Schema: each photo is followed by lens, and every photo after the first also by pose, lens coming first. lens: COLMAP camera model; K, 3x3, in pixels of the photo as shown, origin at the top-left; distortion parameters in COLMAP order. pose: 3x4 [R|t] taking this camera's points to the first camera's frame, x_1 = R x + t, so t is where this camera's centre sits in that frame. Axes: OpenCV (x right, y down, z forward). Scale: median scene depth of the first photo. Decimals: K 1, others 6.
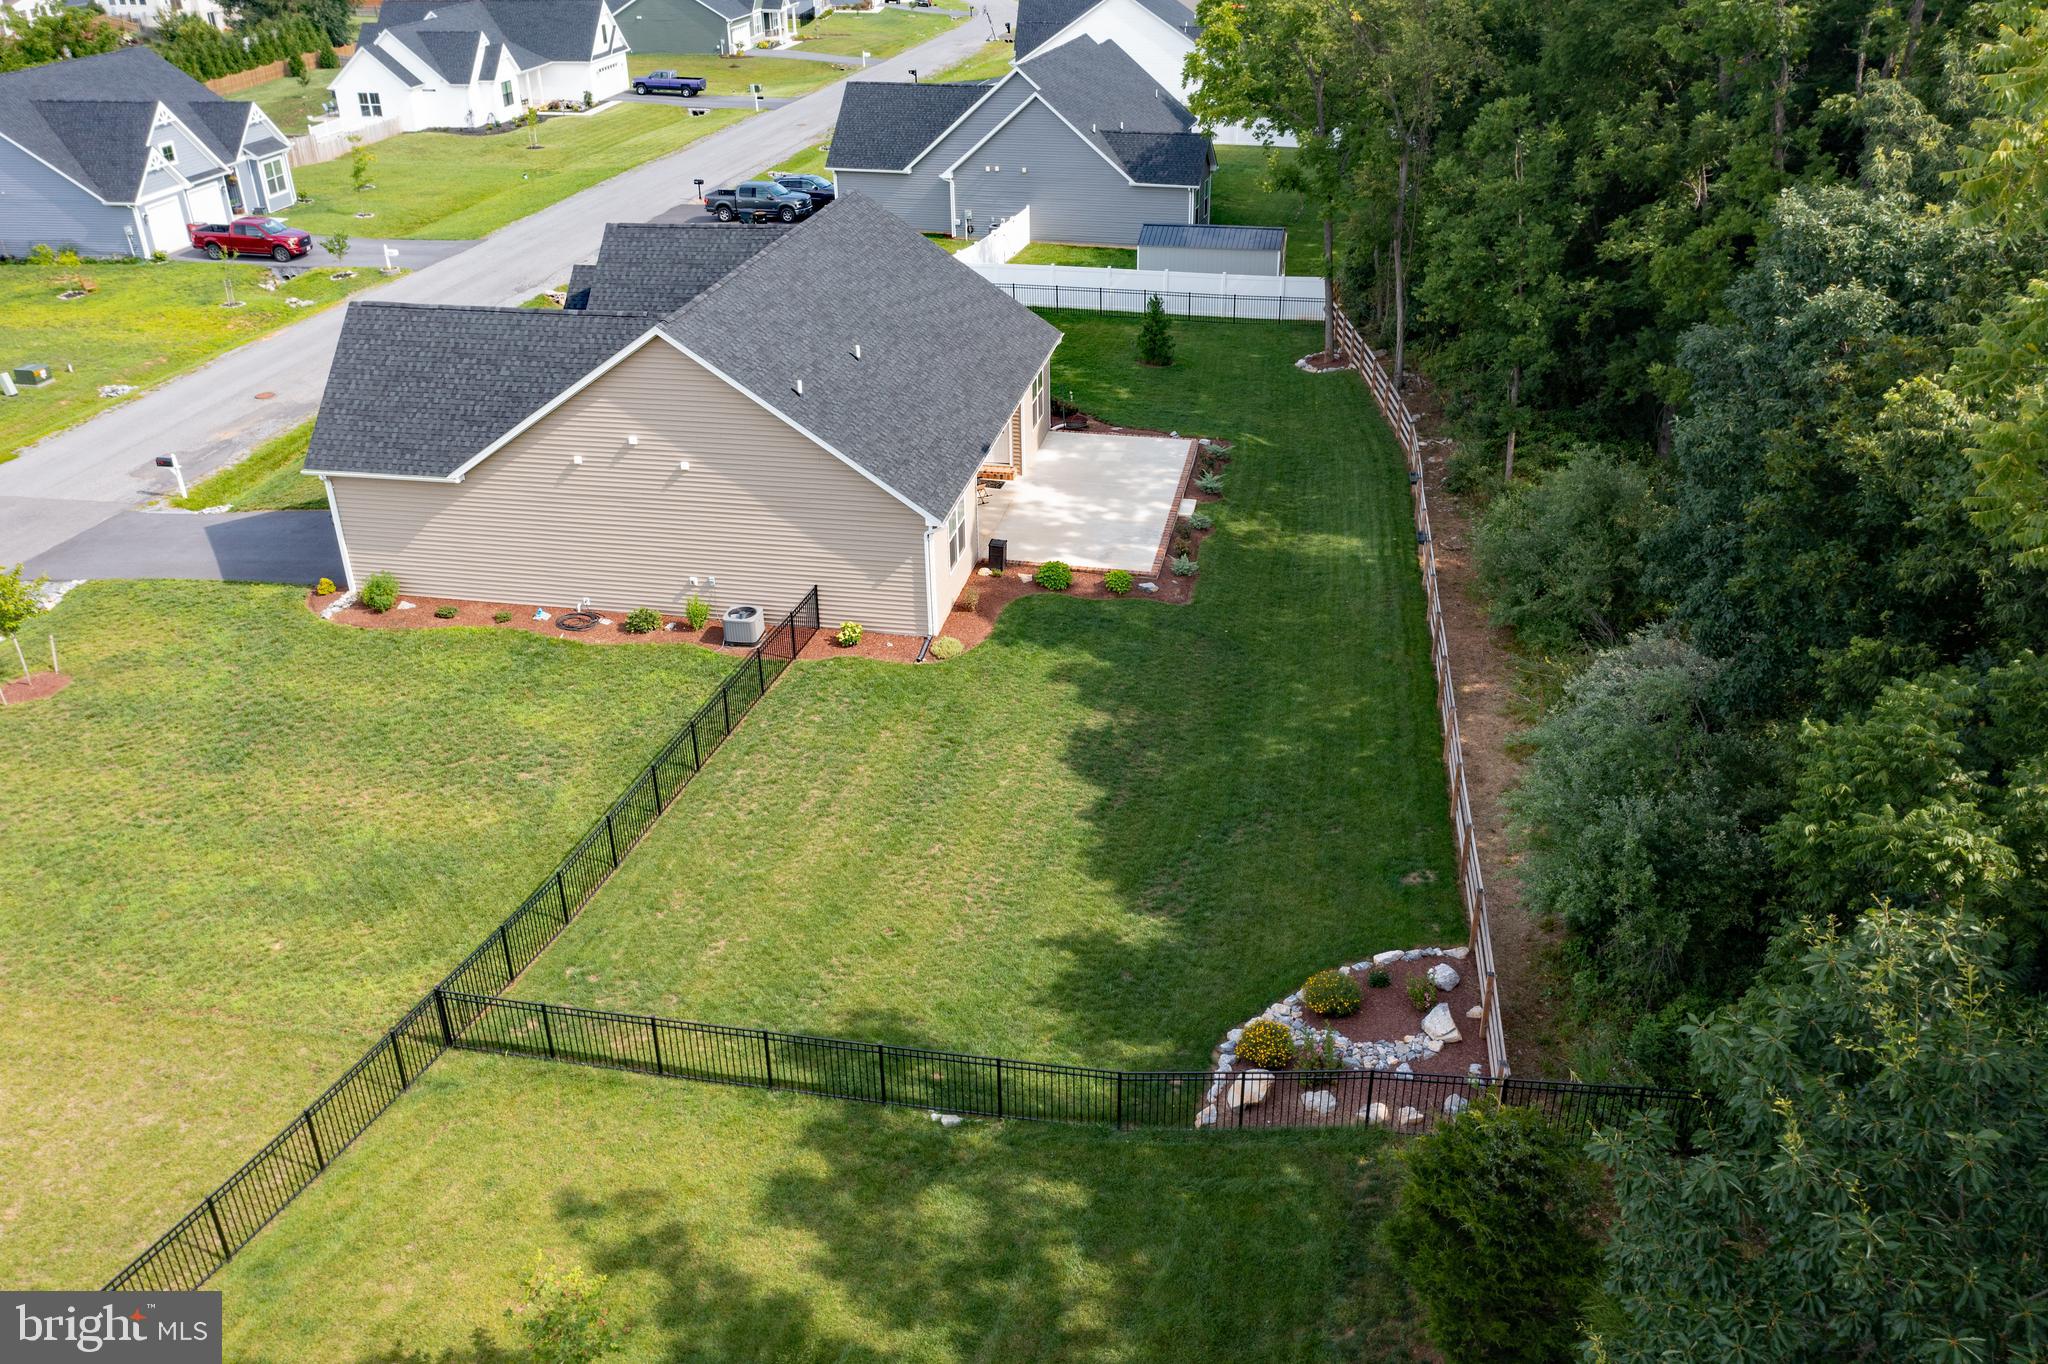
lens RADIAL K [[1618.4, 0, 1021.5], [0, 1618.4, 686.0], [0, 0, 1]] dist [-0.012331, 0.006344]
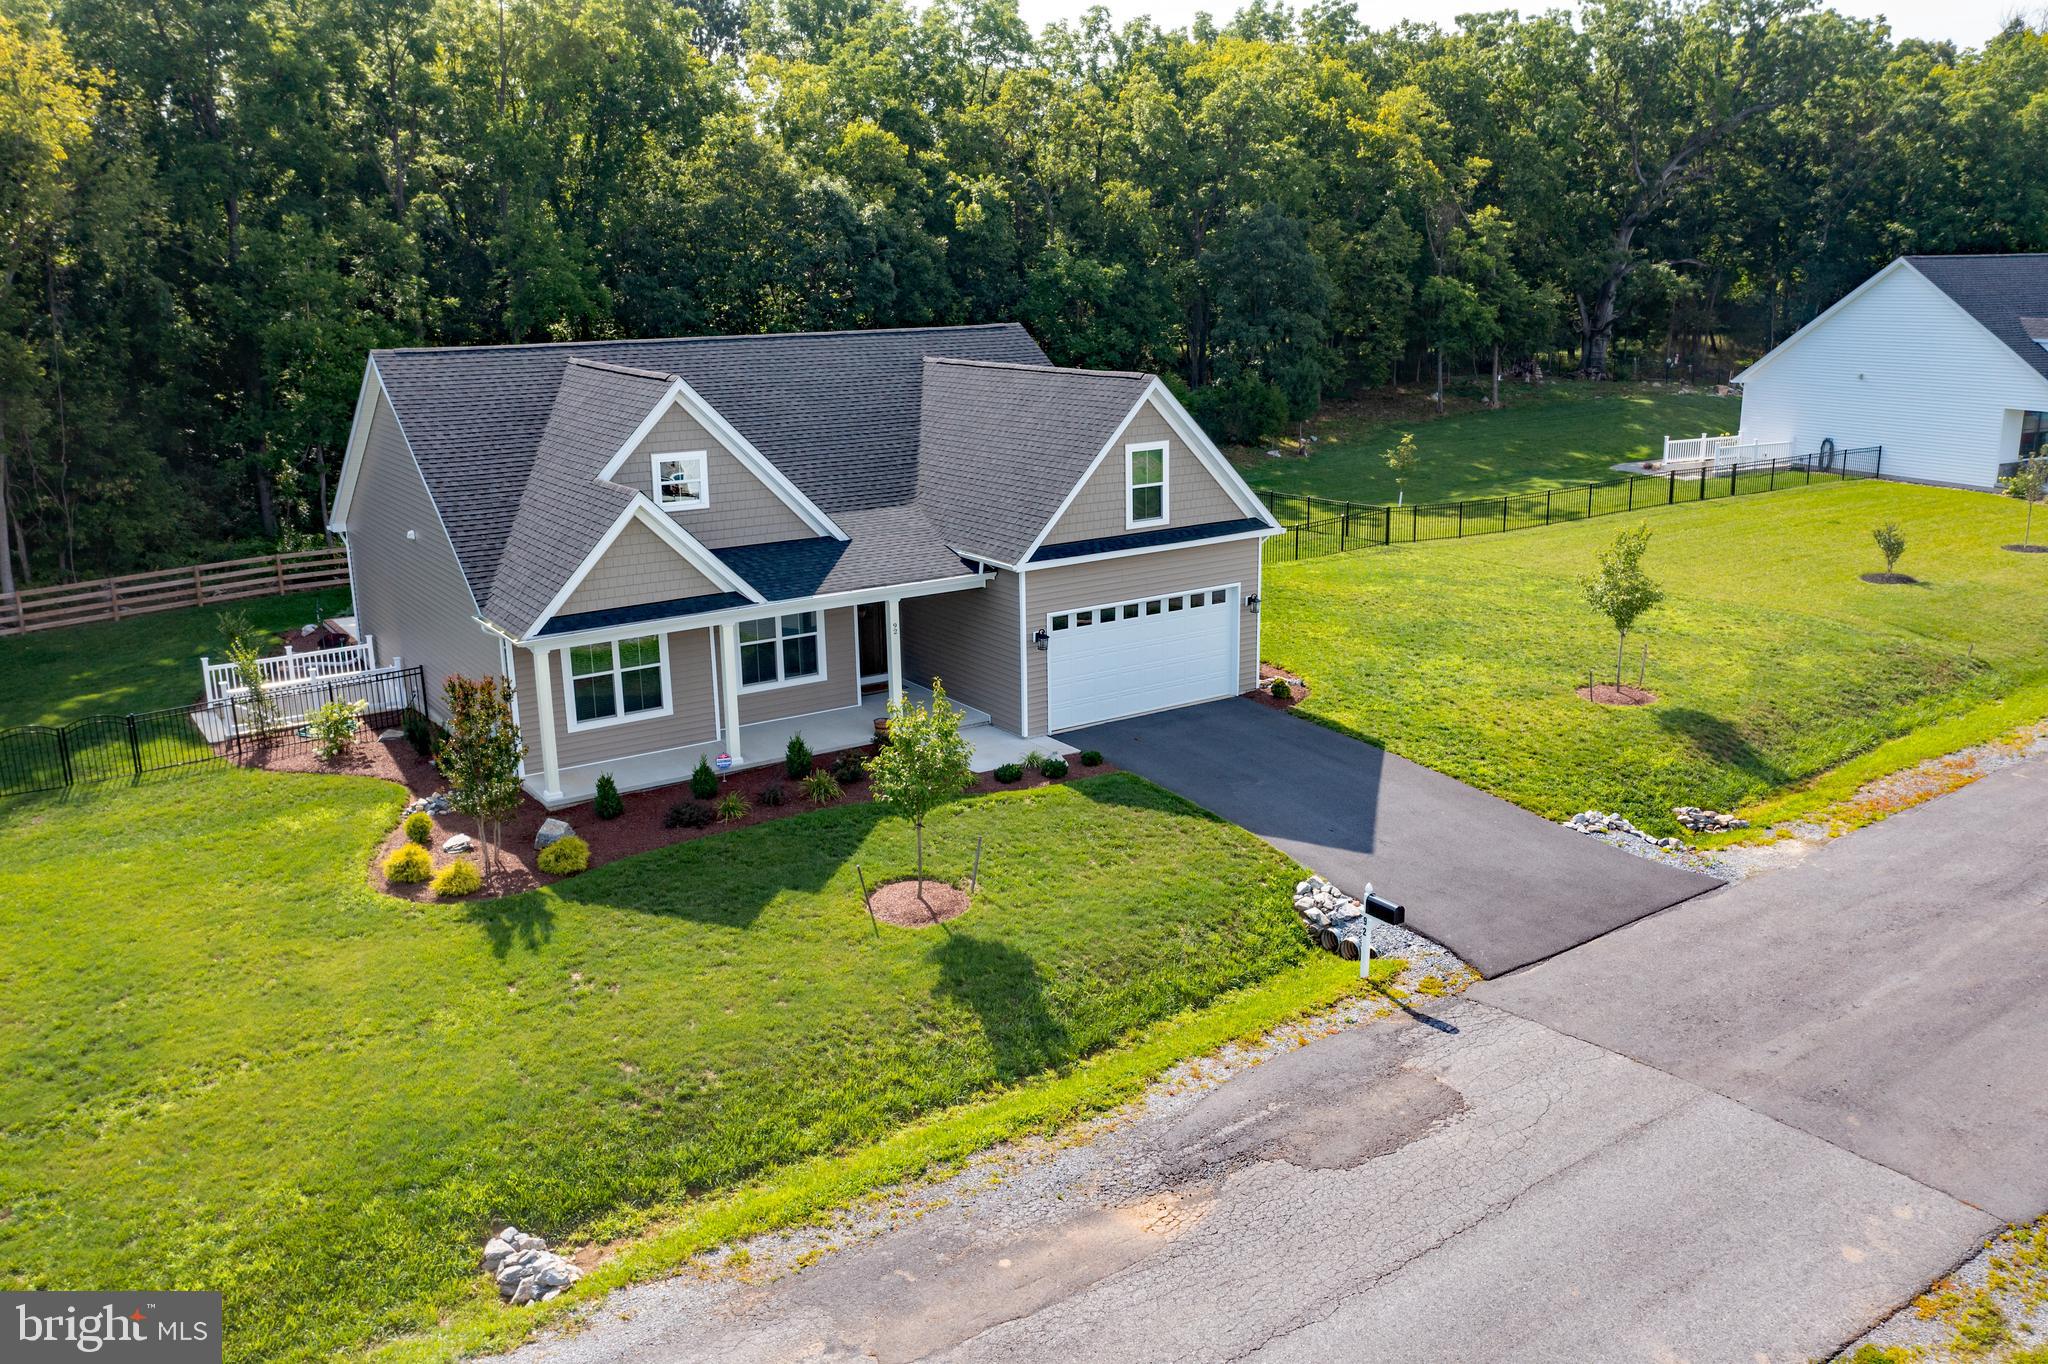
lens RADIAL K [[1618.4, 0, 1022.7], [0, 1618.4, 682.3], [0, 0, 1]] dist [-0.012331, 0.006344]
pose [[-0.708741, -0.152401, 0.688810, -0.940334], [0.356379, 0.765298, 0.536015, -0.572596], [-0.608835, 0.625374, -0.488086, 1.541949]]
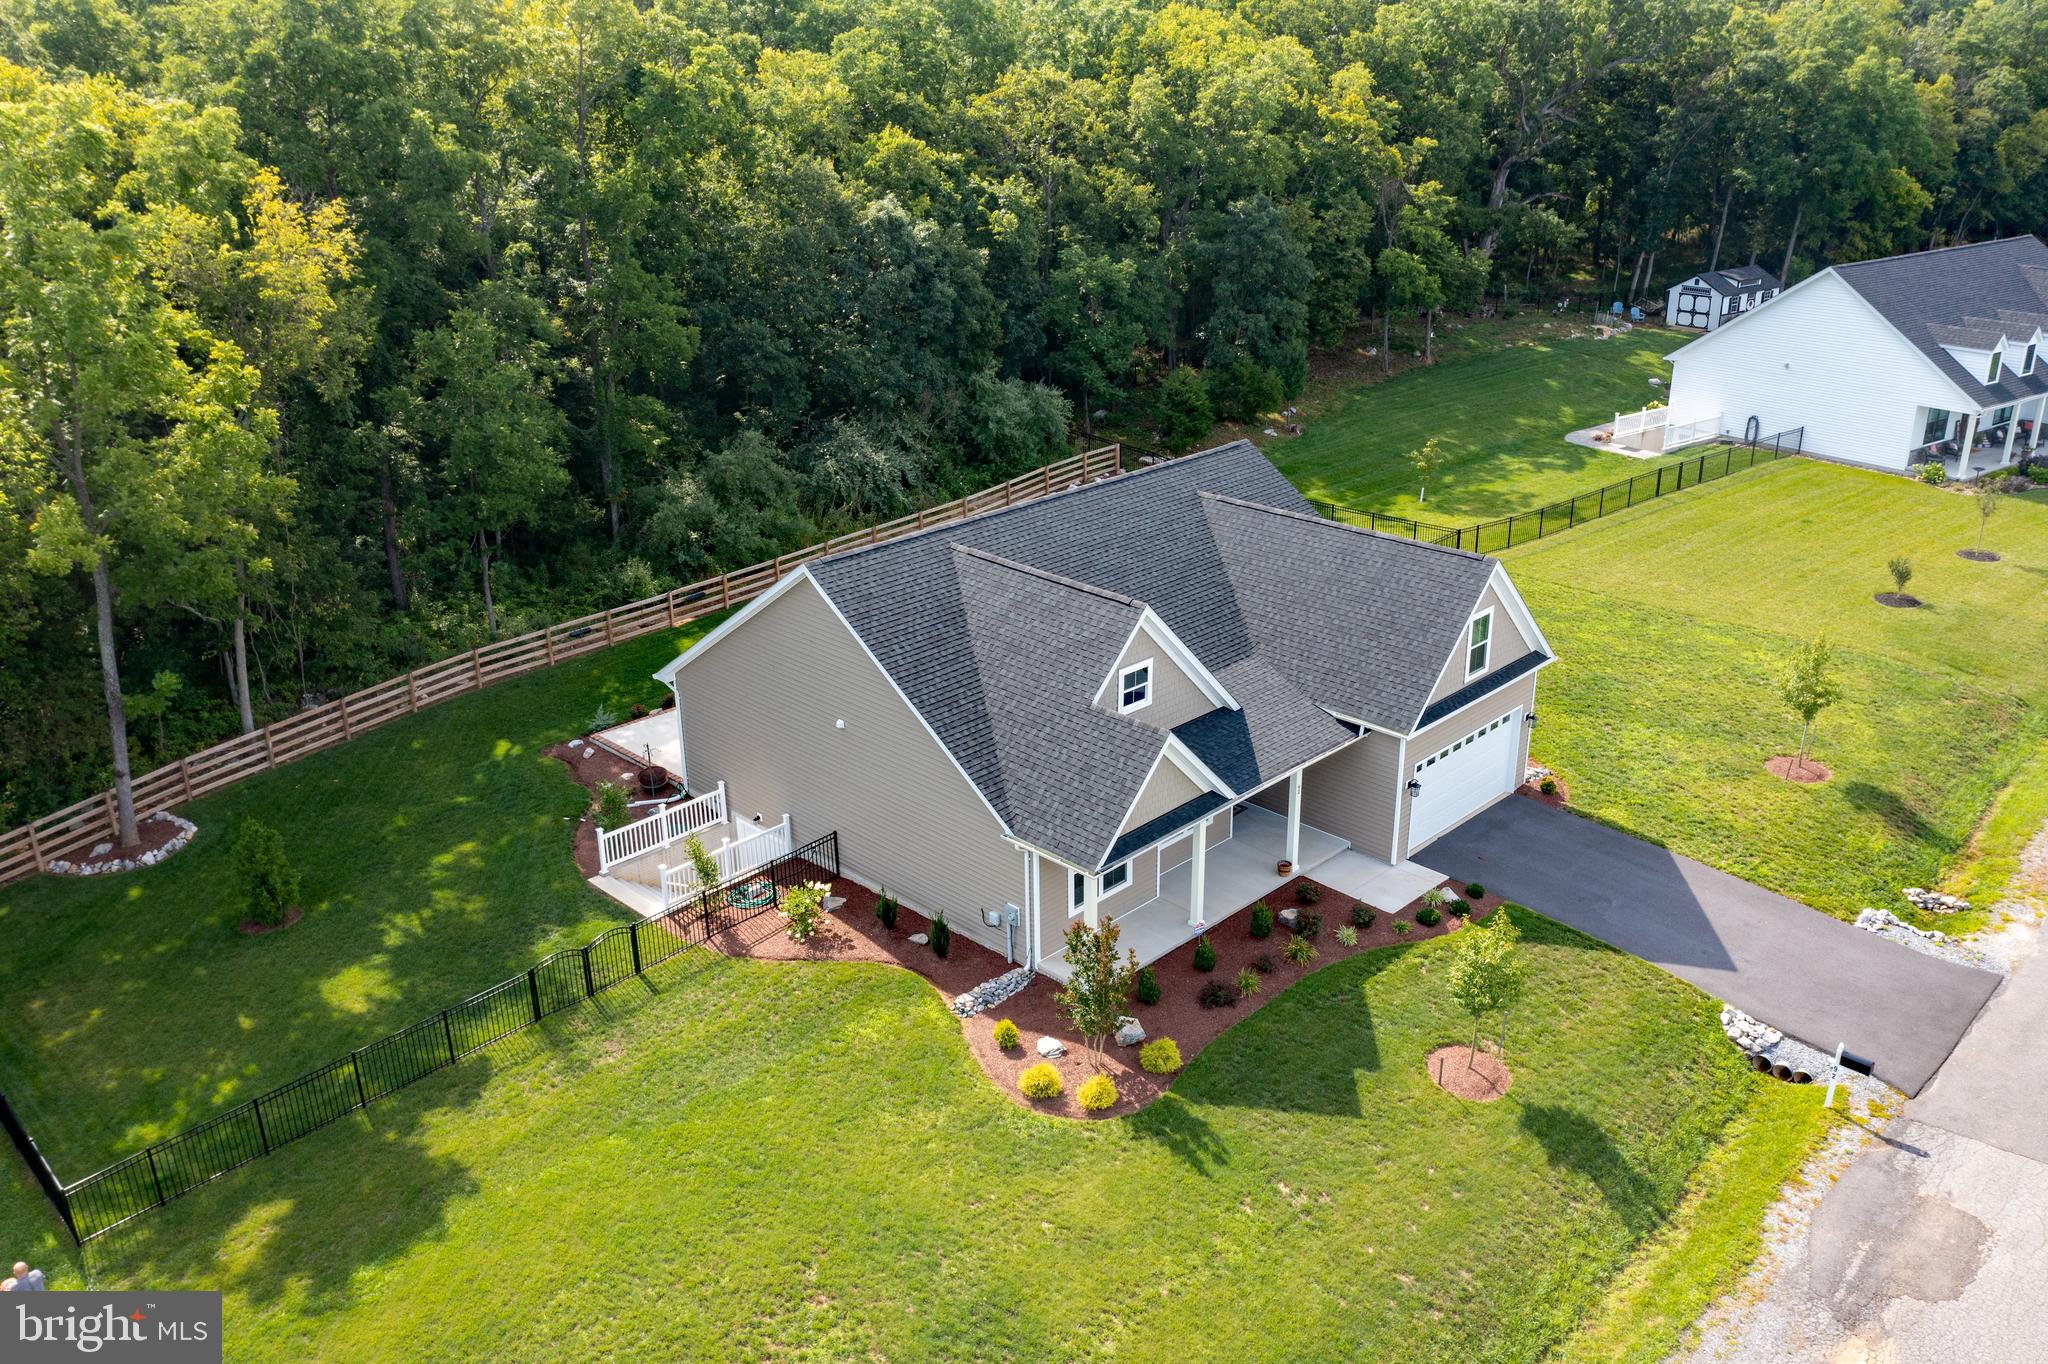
lens RADIAL K [[1618.4, 0, 1026.4], [0, 1618.4, 685.6], [0, 0, 1]] dist [-0.012331, 0.006344]
pose [[-0.835208, -0.181280, 0.519197, -0.693880], [0.281369, 0.670313, 0.686668, -0.904384], [-0.472503, 0.719596, -0.508844, 1.677418]]
